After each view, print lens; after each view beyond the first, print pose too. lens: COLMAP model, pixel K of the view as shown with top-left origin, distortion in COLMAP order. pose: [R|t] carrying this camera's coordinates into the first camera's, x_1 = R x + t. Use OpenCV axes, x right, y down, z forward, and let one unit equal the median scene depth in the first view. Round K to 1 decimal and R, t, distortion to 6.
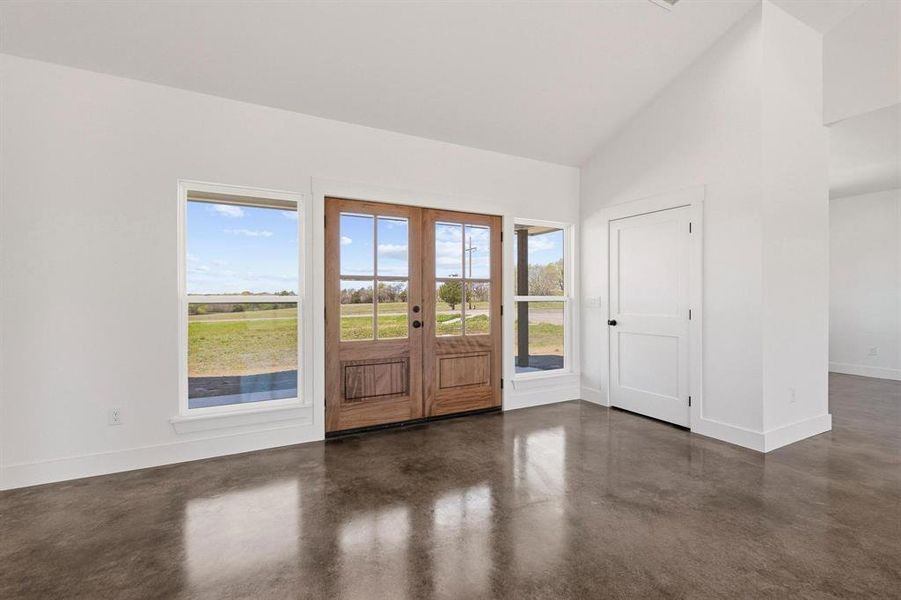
lens RADIAL K [[410.6, 0, 453.3], [0, 410.6, 300.6], [0, 0, 1]] dist [0.008040, -0.002485]
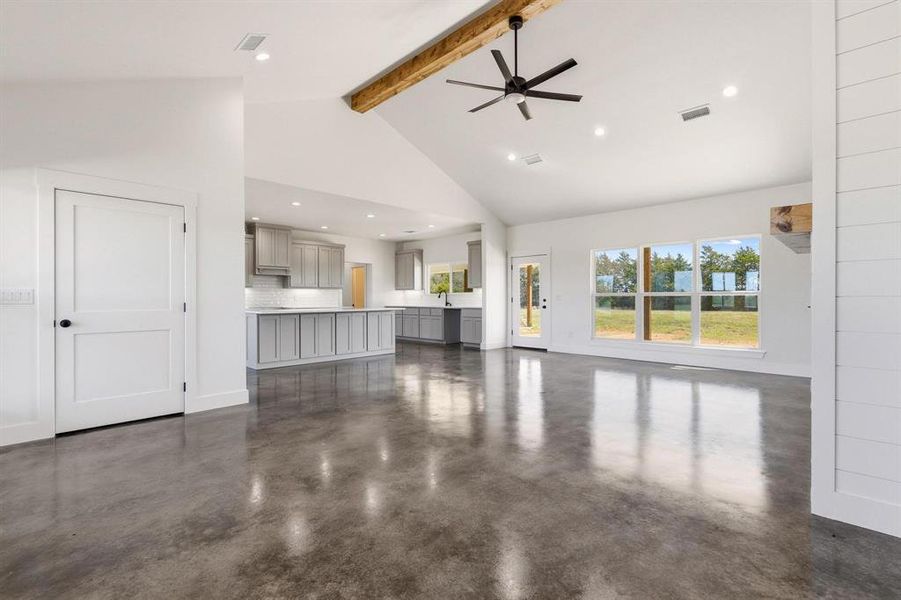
lens RADIAL K [[410.6, 0, 450.1], [0, 410.6, 295.7], [0, 0, 1]] dist [0.008040, -0.002485]
pose [[-0.293790, 0.007331, 0.955842, -0.629712], [0.010854, 0.999932, -0.004334, 0.015337], [-0.955808, 0.009102, -0.293849, 0.601850]]
